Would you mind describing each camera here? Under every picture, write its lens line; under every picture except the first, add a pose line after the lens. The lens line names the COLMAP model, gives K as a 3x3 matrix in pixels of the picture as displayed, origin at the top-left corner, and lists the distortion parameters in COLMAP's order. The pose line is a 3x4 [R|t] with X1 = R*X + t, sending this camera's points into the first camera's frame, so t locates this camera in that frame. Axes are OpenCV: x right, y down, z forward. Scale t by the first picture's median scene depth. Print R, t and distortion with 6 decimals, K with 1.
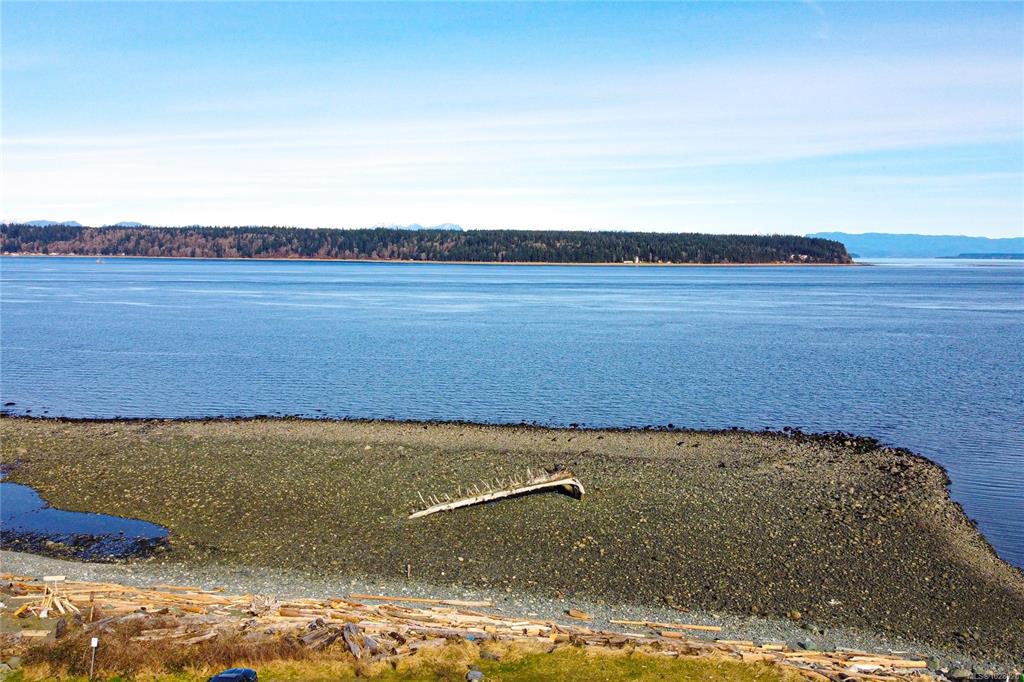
lens RADIAL K [[948.3, 0, 512.0], [0, 948.3, 341.0], [0, 0, 1]] dist [0.003308, -0.011229]
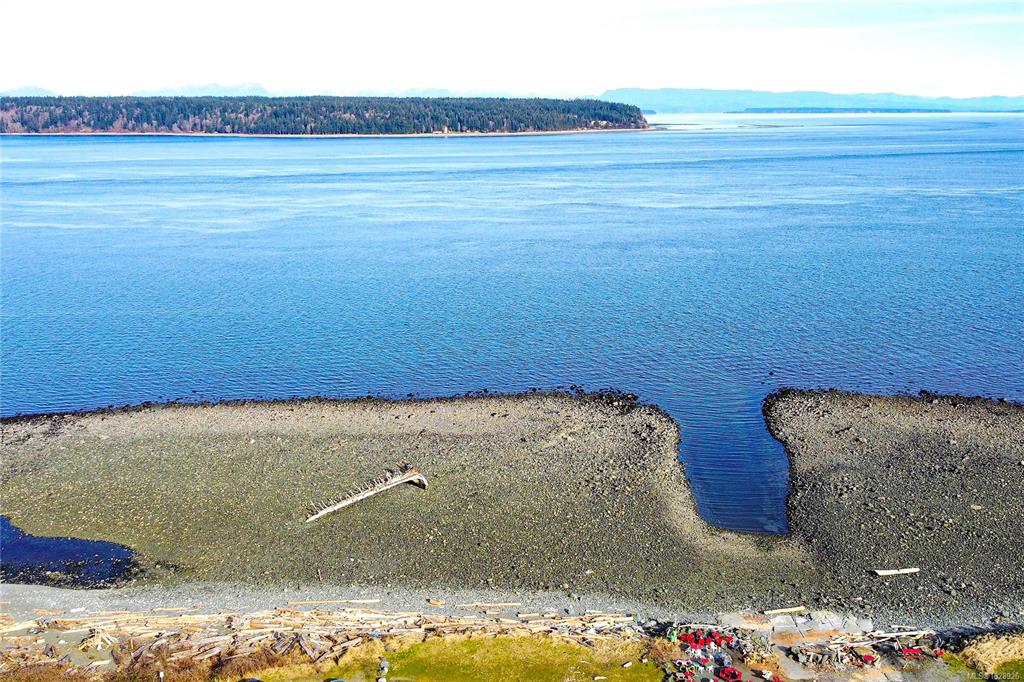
lens RADIAL K [[948.3, 0, 512.0], [0, 948.3, 341.0], [0, 0, 1]] dist [0.003308, -0.011229]
pose [[0.979987, -0.057002, 0.190726, -0.041624], [0.025034, 0.985809, 0.165997, -0.203412], [-0.197482, -0.157900, 0.967506, -0.256593]]
